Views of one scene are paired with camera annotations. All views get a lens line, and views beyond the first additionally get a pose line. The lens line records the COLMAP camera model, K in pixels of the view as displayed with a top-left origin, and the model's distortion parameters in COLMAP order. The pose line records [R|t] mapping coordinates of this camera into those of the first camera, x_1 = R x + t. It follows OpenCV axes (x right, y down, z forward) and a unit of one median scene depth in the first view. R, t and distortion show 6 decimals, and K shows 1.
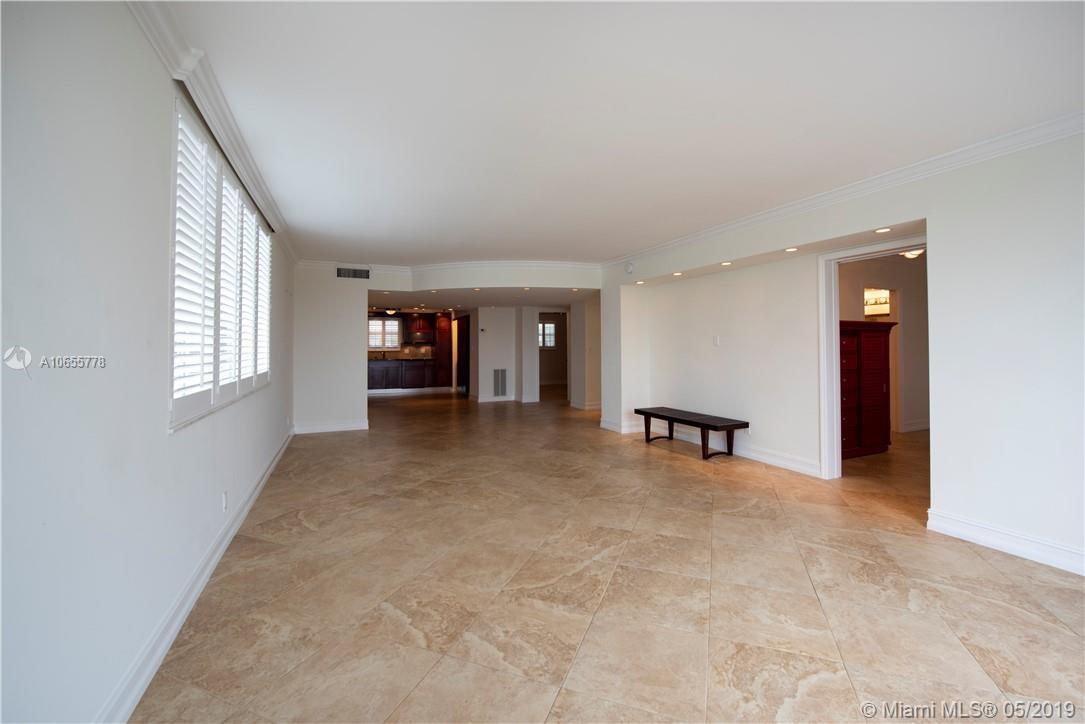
lens RADIAL K [[441.7, 0, 541.1], [0, 441.7, 336.4], [0, 0, 1]] dist [-0.018668, -0.000055]
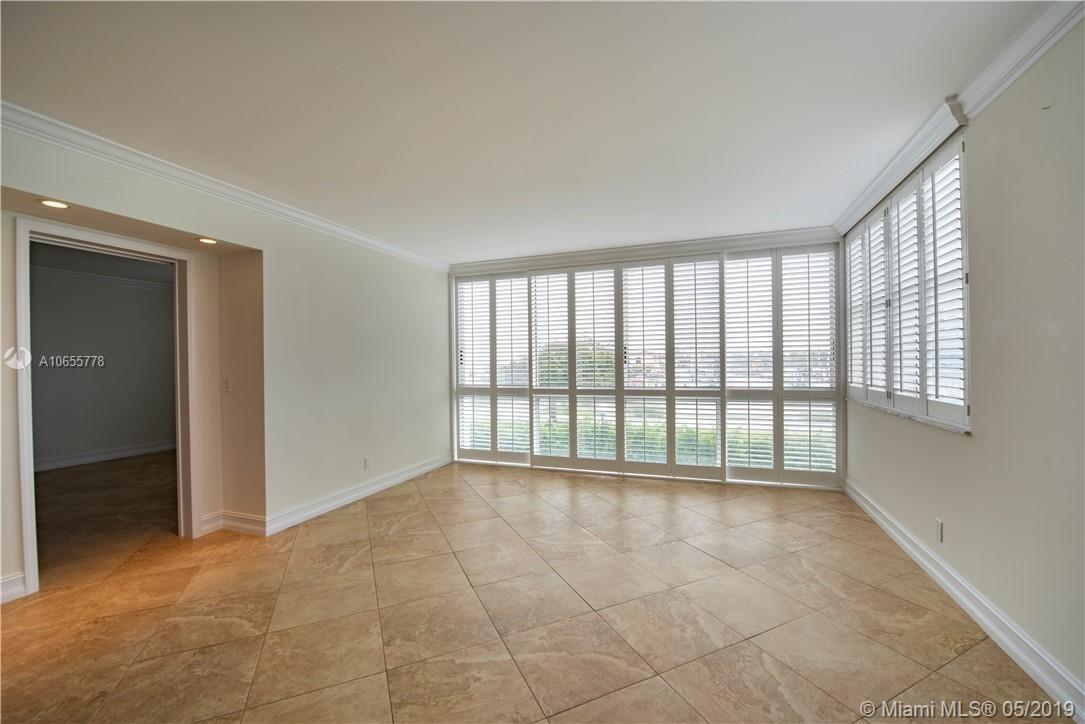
lens RADIAL K [[432.5, 0, 549.6], [0, 432.5, 363.6], [0, 0, 1]] dist [-0.016727, -0.000162]
pose [[-0.718154, 0.008278, 0.695835, -0.416132], [-0.003120, 0.999881, -0.015114, 0.024971], [-0.695877, -0.013025, -0.718043, 1.422462]]
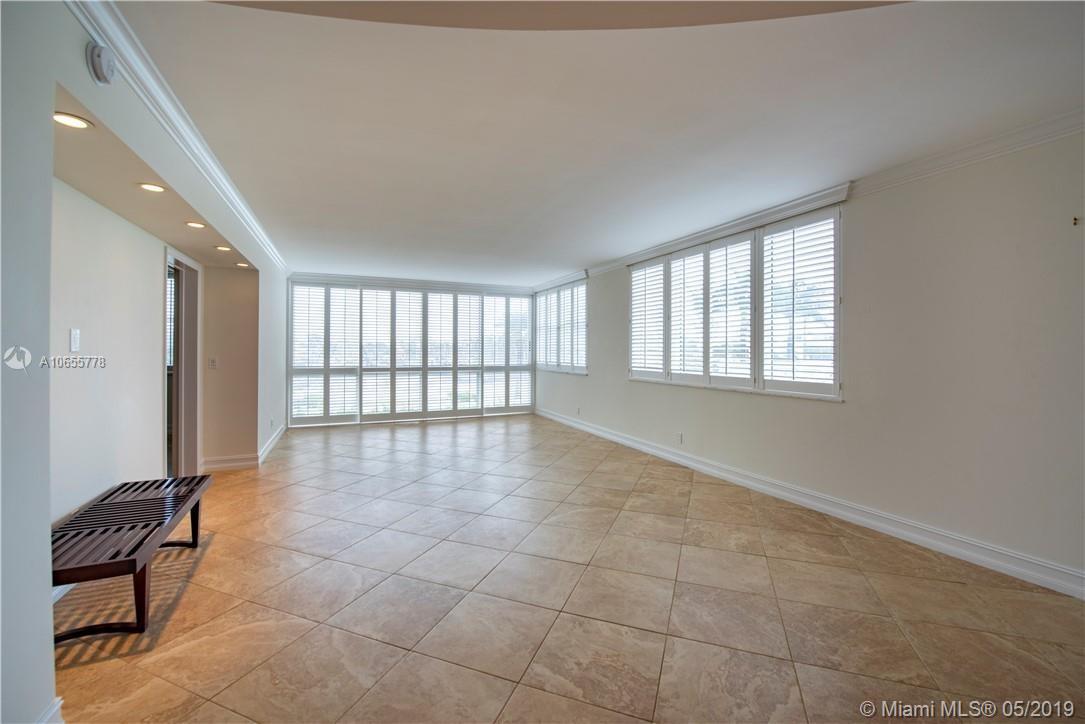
lens RADIAL K [[444.4, 0, 539.7], [0, 444.4, 347.2], [0, 0, 1]] dist [-0.018829, -0.000079]
pose [[-0.999993, -0.001956, 0.003081, -0.161093], [-0.002050, 0.999530, -0.030574, 0.058590], [-0.003020, -0.030580, -0.999528, 2.890115]]
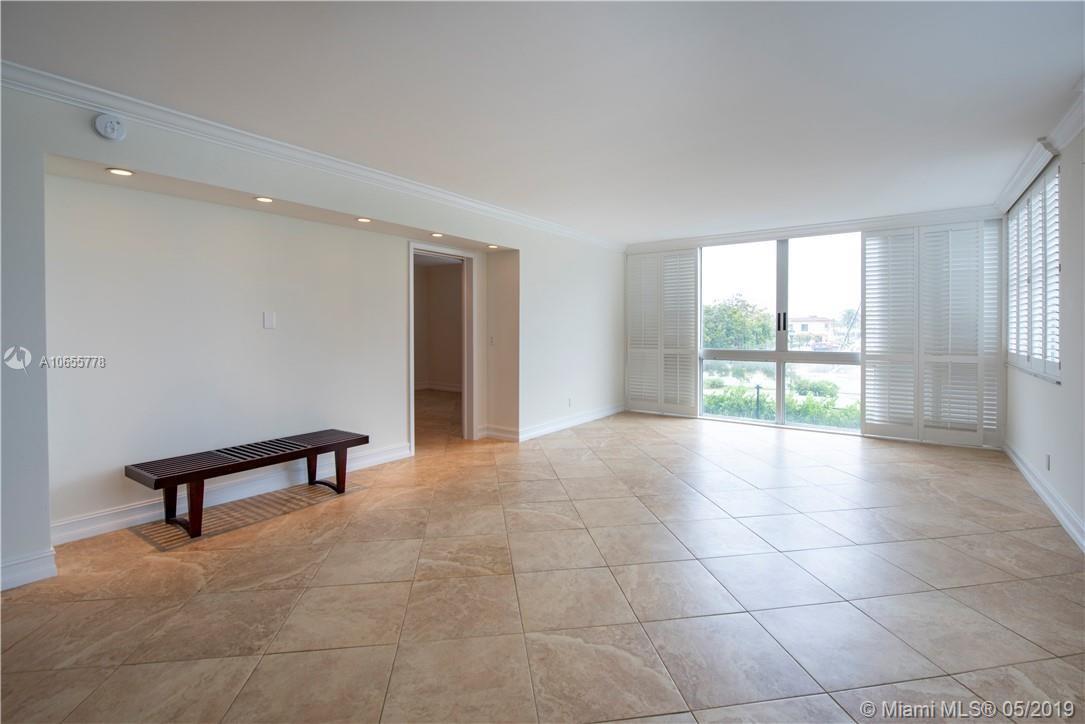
lens RADIAL K [[493.2, 0, 550.0], [0, 493.2, 333.0], [0, 0, 1]] dist [-0.010182, -0.000122]
pose [[-0.500440, -0.005739, 0.865752, -0.836822], [-0.019433, 0.999801, -0.004606, 0.045804], [-0.865553, -0.019129, -0.500452, 2.019655]]
